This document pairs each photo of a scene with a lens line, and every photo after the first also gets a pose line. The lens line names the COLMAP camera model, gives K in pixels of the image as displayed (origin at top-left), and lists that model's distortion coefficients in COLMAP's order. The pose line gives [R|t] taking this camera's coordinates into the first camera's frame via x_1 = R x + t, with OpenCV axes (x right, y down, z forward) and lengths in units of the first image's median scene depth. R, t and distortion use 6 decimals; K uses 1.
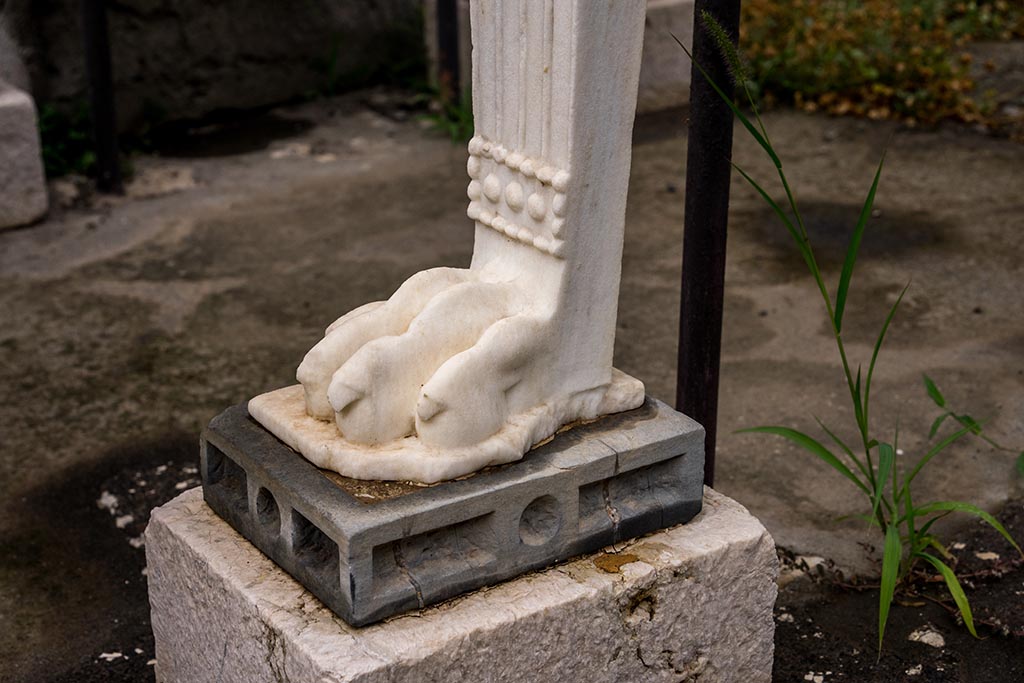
lens RADIAL K [[1754.7, 0, 512.0], [0, 1754.7, 341.5], [0, 0, 1]] dist [0.120055, 0.020689]
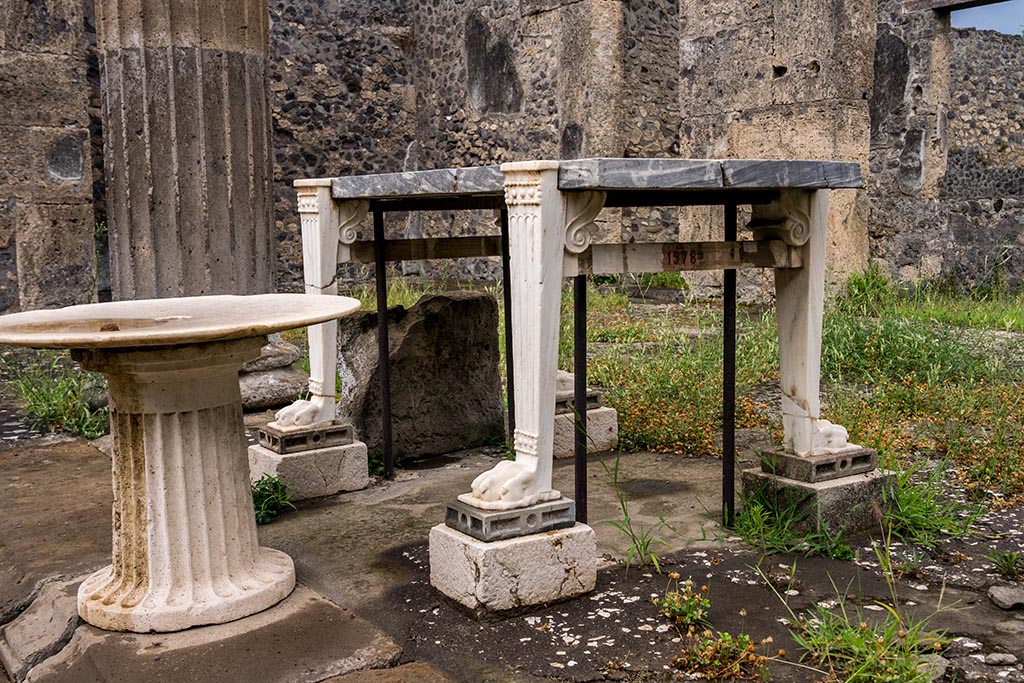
lens RADIAL K [[1186.0, 0, 512.0], [0, 1186.0, 341.5], [0, 0, 1]] dist [-0.000028, -0.001144]
pose [[0.999002, -0.014342, -0.042294, 0.085000], [0.002119, 0.961184, -0.275899, 0.426140], [0.044610, 0.275534, 0.960256, -1.595990]]
